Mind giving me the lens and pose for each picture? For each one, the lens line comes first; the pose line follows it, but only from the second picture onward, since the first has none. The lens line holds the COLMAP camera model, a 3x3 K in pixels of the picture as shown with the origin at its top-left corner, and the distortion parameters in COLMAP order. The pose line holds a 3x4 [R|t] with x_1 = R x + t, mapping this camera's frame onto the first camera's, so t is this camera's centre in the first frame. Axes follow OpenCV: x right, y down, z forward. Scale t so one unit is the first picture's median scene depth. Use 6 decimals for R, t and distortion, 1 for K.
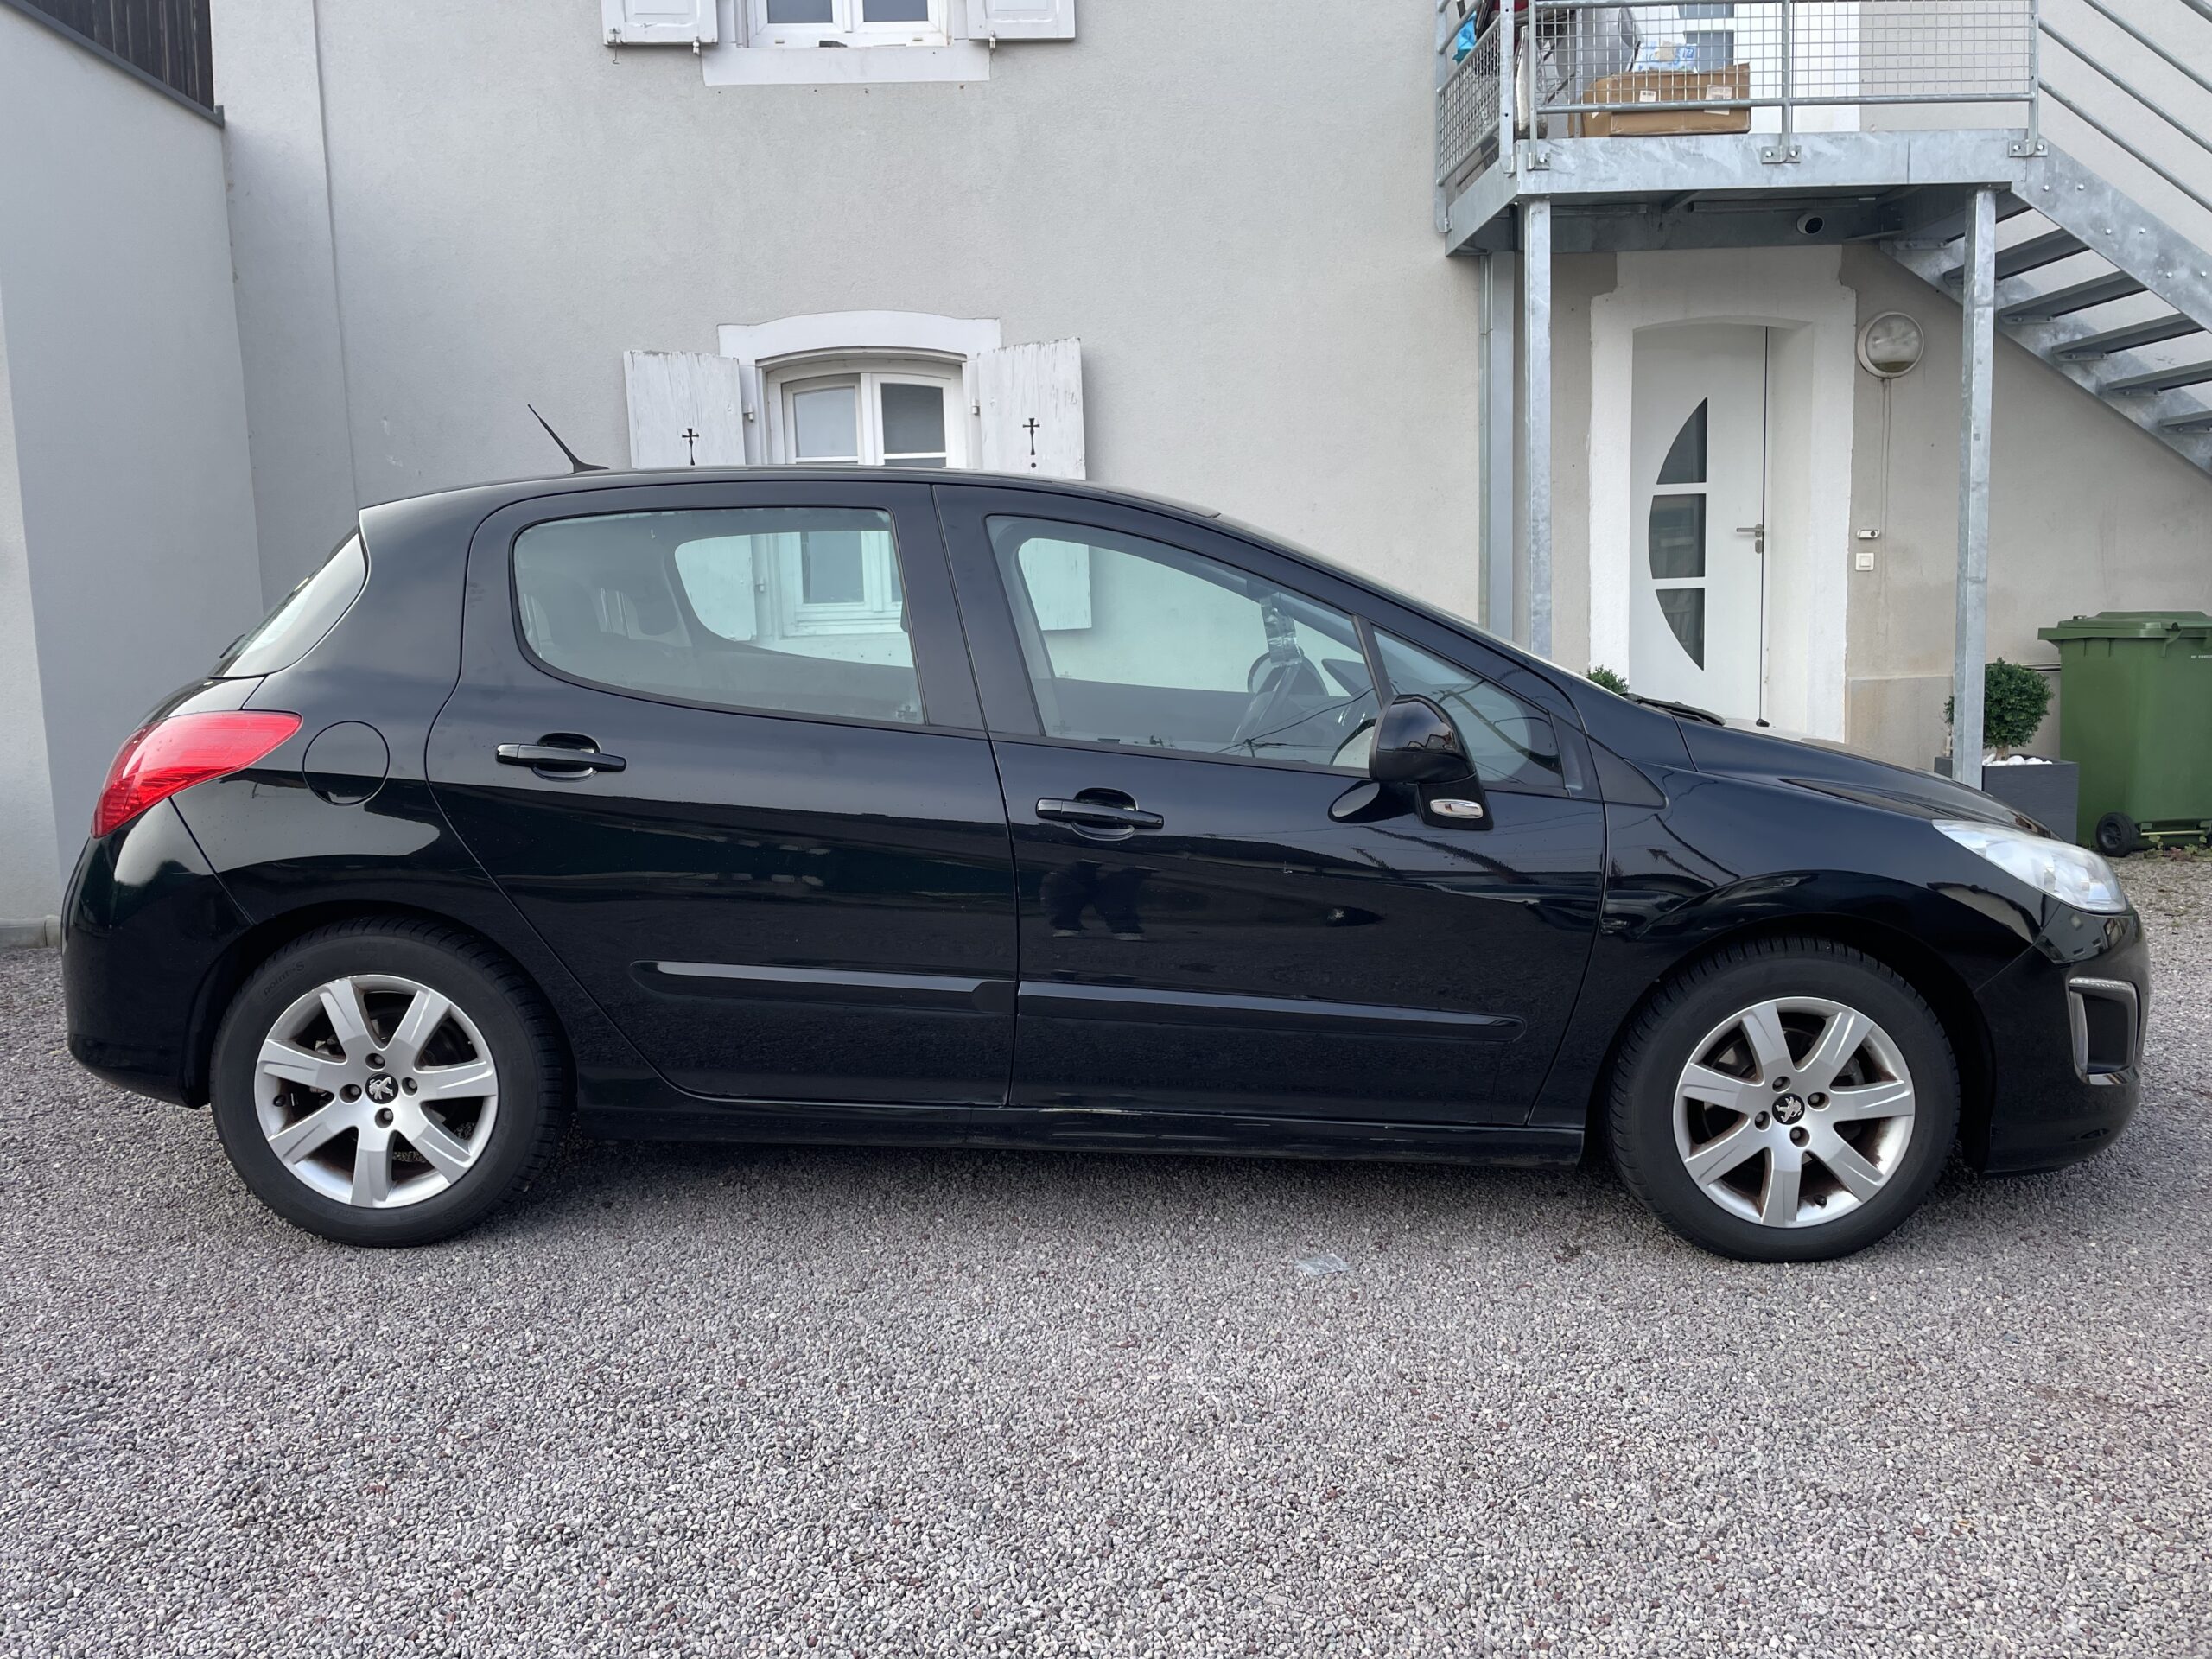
lens RADIAL K [[1662.8, 0, 1087.3], [0, 1662.8, 821.7], [0, 0, 1]] dist [0.090852, -0.118278]
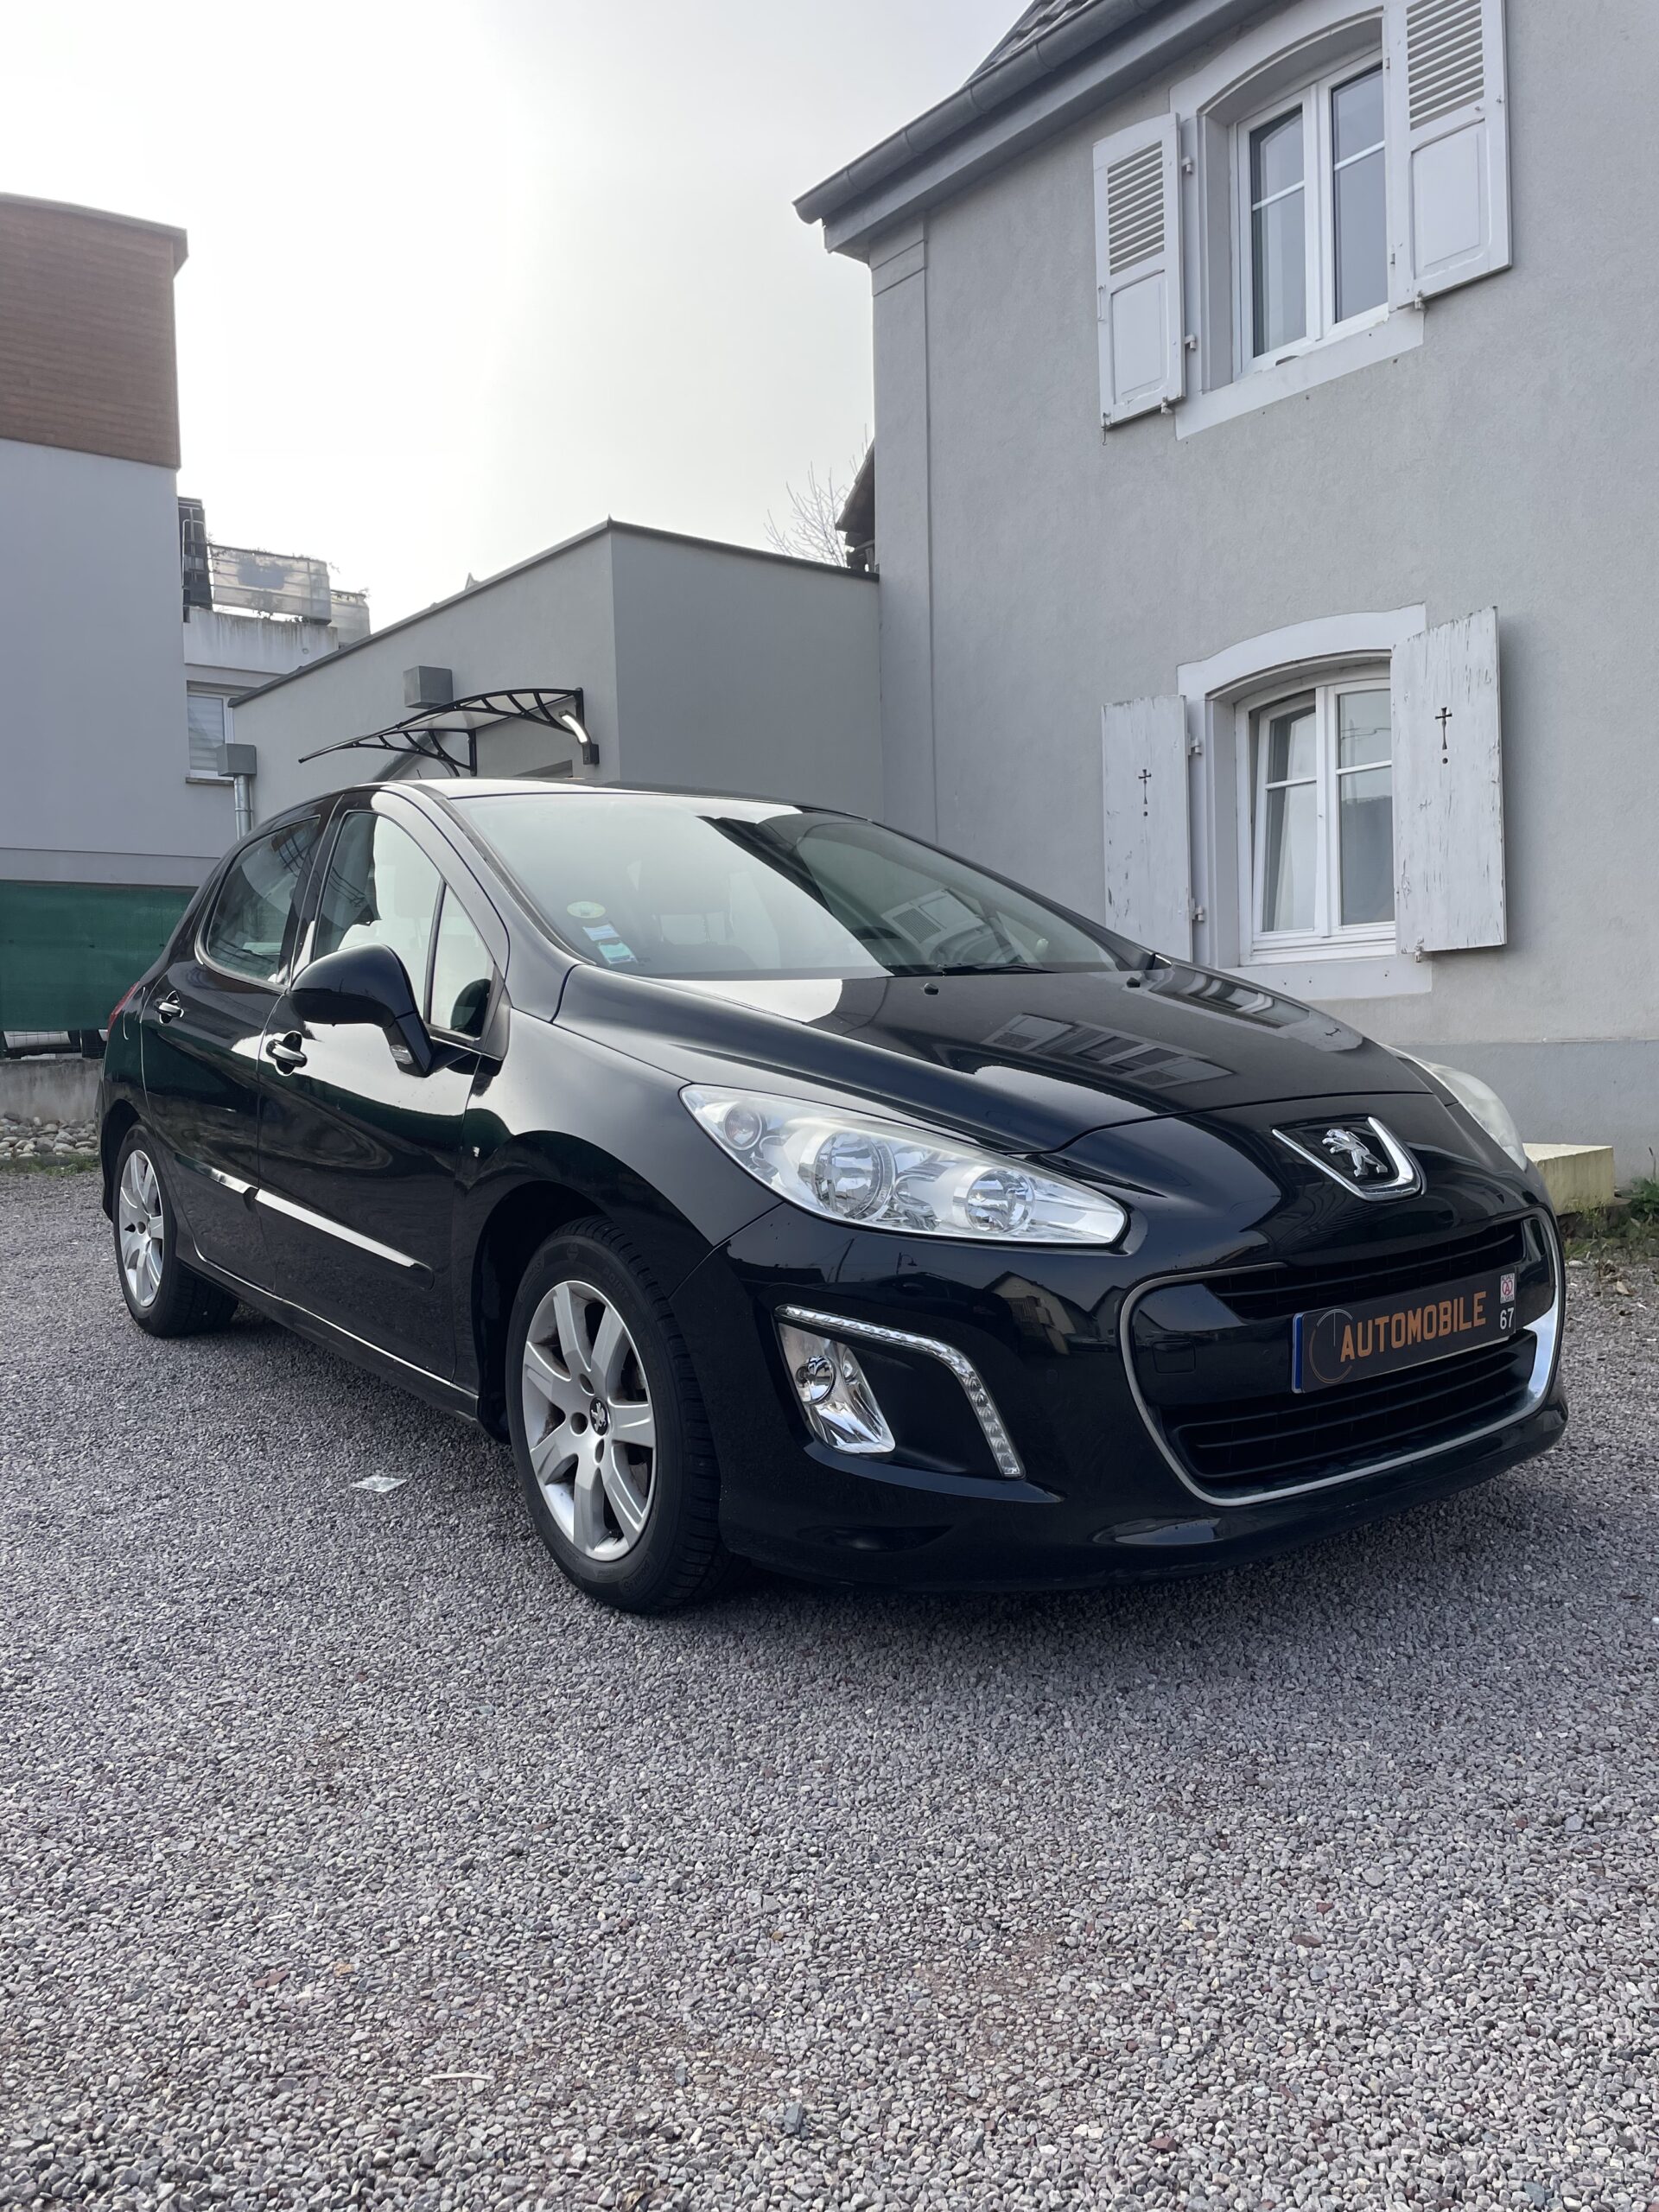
lens RADIAL K [[1667.6, 0, 862.3], [0, 1667.6, 1110.2], [0, 0, 1]] dist [0.057227, -0.071930]
pose [[0.605424, 0.044093, -0.794681, 0.540837], [-0.090044, 0.995848, -0.013345, 0.006972], [0.790793, 0.079636, 0.606881, 0.272076]]
